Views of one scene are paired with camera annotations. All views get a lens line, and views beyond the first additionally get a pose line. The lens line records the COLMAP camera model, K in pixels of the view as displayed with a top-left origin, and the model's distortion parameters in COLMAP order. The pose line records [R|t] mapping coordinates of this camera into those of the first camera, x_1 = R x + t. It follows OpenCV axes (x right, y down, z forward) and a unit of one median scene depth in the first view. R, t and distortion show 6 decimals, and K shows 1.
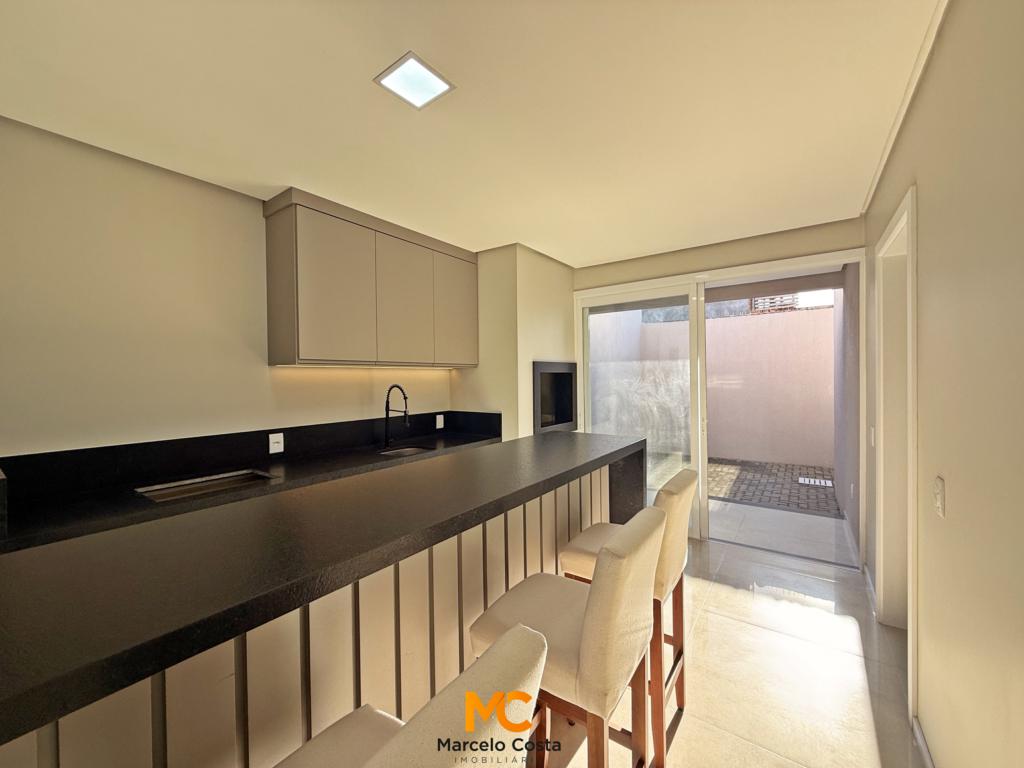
lens RADIAL K [[408.1, 0, 513.2], [0, 408.1, 377.7], [0, 0, 1]] dist [-0.000876, -0.000428]
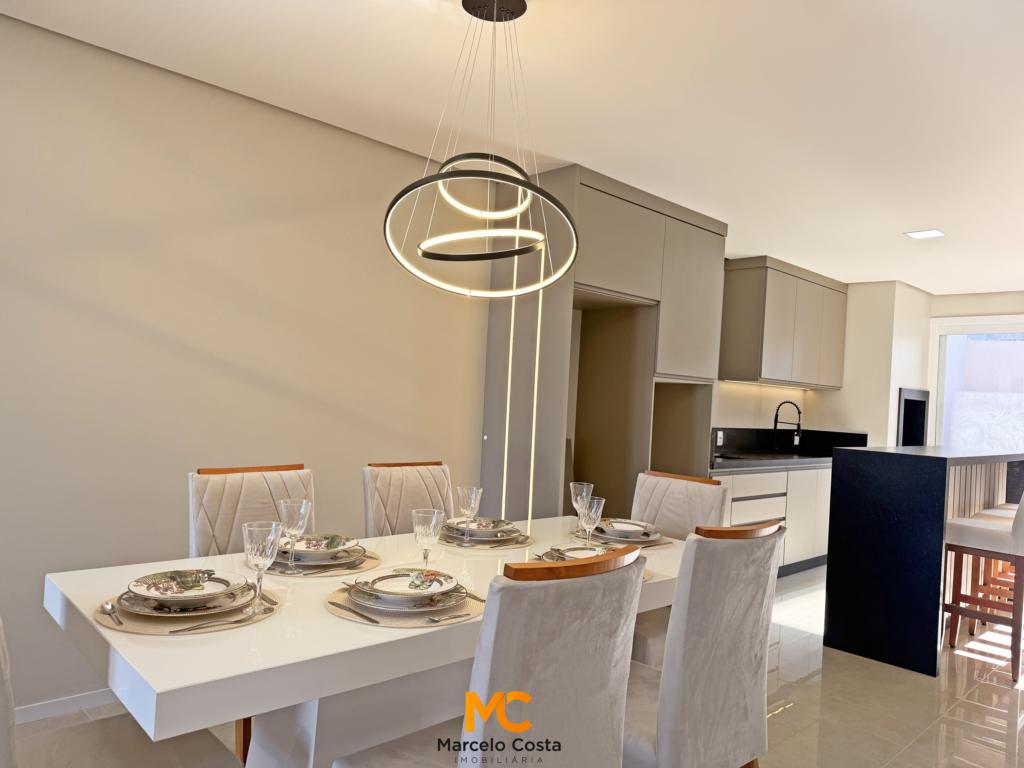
lens RADIAL K [[709.5, 0, 510.6], [0, 709.5, 390.0], [0, 0, 1]] dist [-0.010599, -0.003003]
pose [[0.977703, 0.064717, -0.199770, -0.566619], [-0.067078, 0.997735, -0.005069, 0.042075], [0.198990, 0.018356, 0.979830, -0.996854]]
